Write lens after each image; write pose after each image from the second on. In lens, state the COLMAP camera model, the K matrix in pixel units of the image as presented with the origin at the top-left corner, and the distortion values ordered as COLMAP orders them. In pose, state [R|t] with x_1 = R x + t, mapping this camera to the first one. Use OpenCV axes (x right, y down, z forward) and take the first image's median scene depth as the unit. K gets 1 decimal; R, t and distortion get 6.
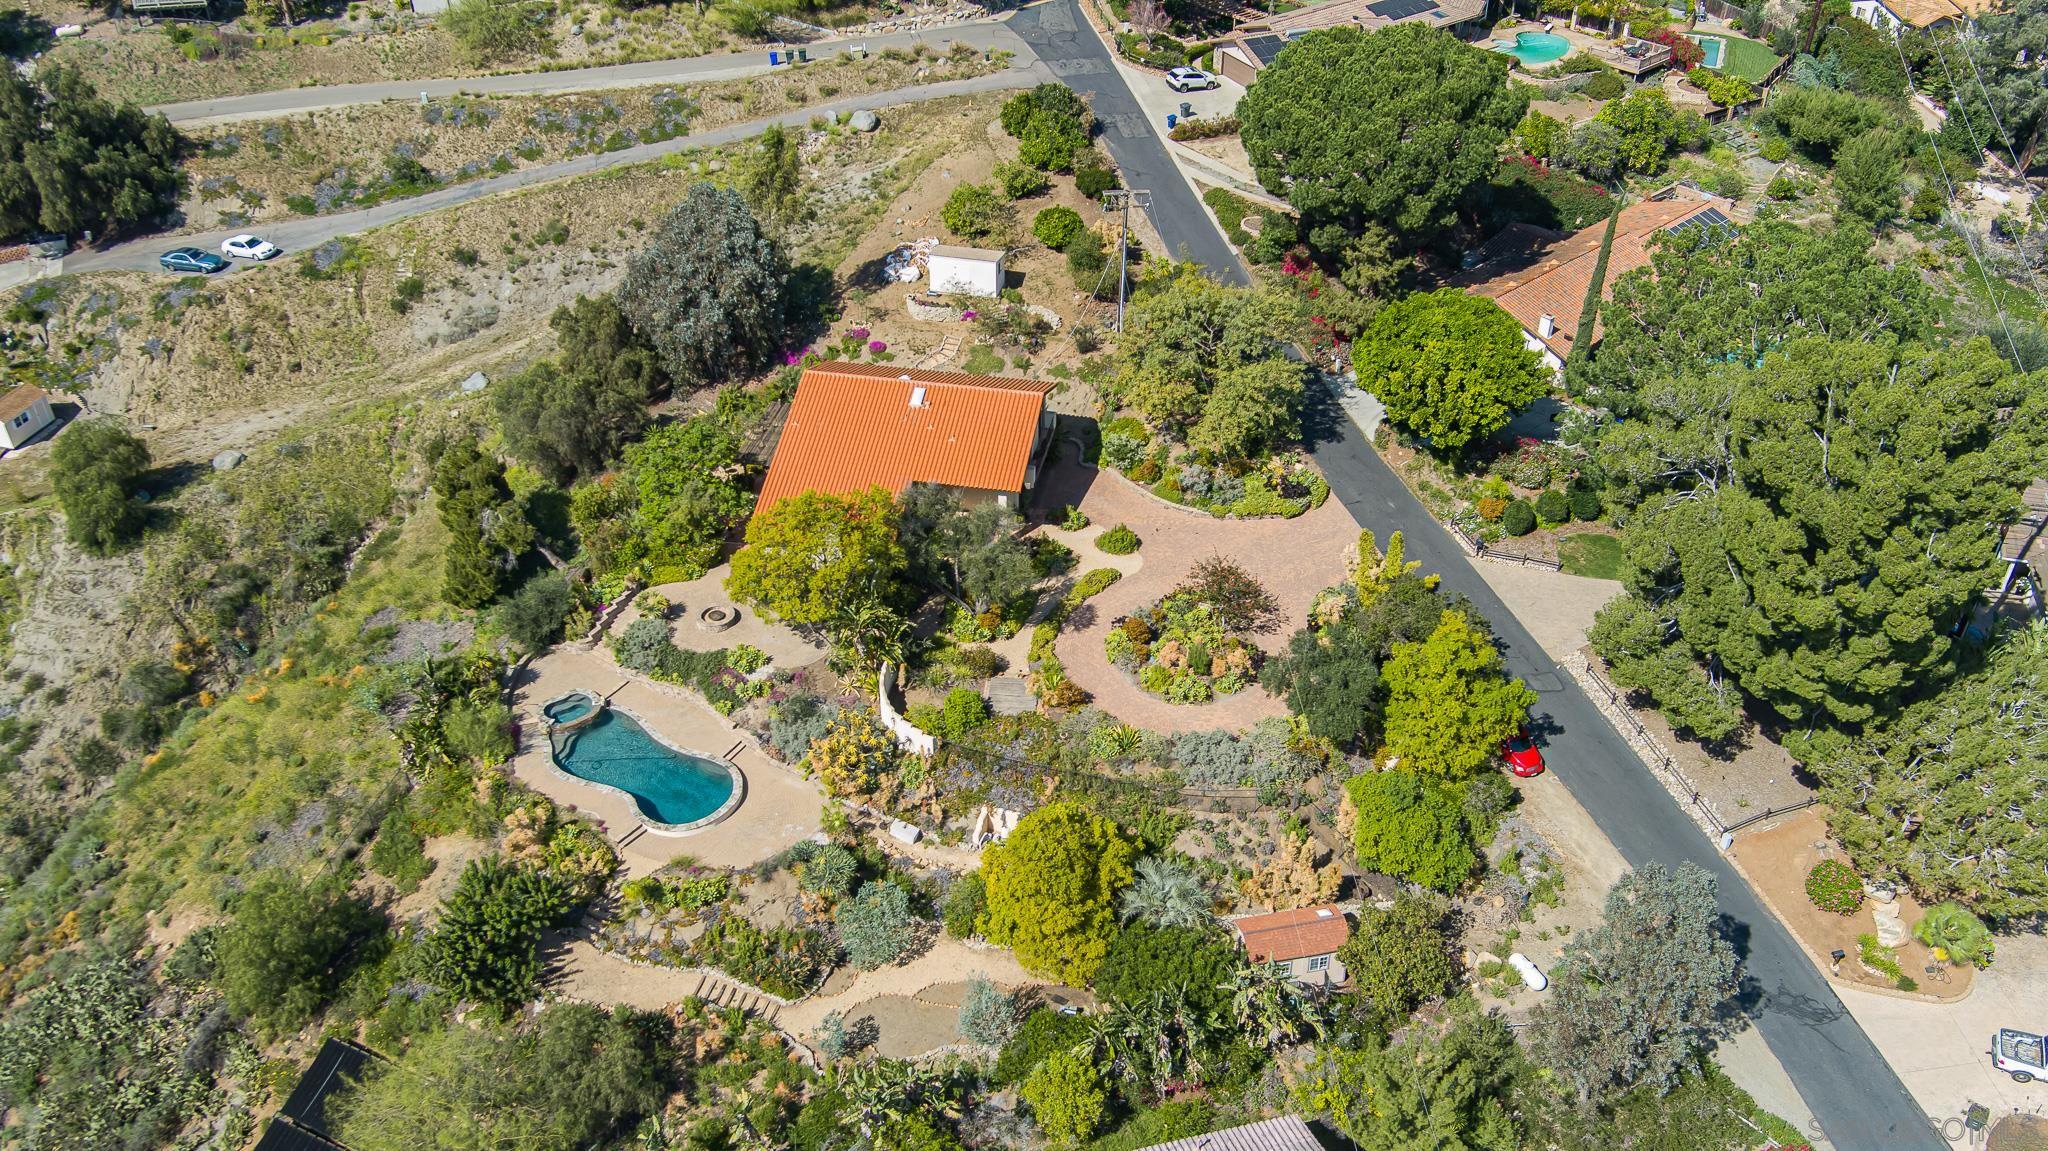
lens RADIAL K [[1656.2, 0, 1022.9], [0, 1656.2, 575.2], [0, 0, 1]] dist [-0.054442, 0.017651]
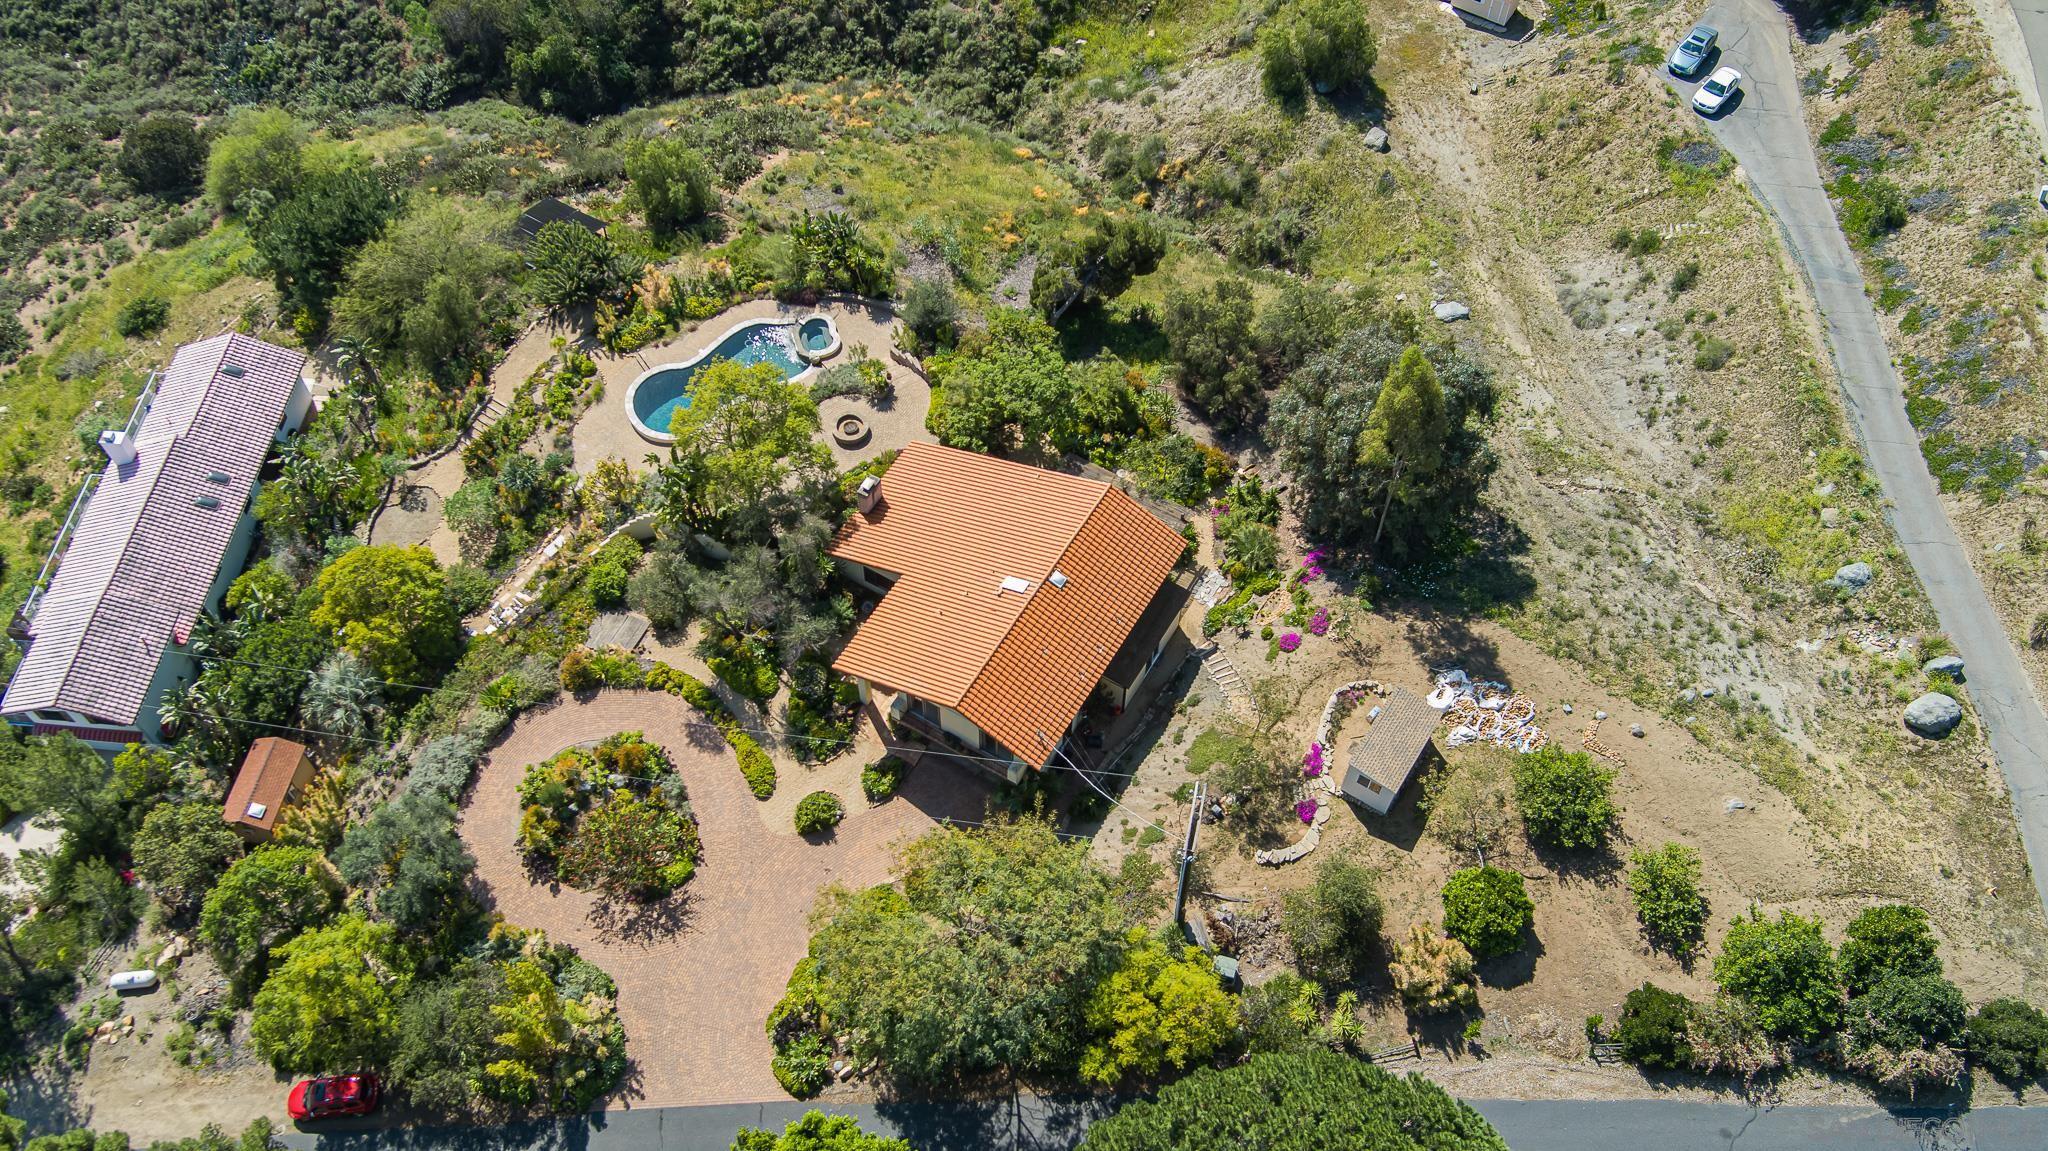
lens RADIAL K [[1656.2, 0, 1025.9], [0, 1656.2, 582.4], [0, 0, 1]] dist [-0.054442, 0.017651]
pose [[-0.324869, 0.793007, -0.515364, 0.348414], [-0.555784, 0.280823, 0.782460, -0.738586], [0.765222, 0.540628, 0.349510, 0.712831]]
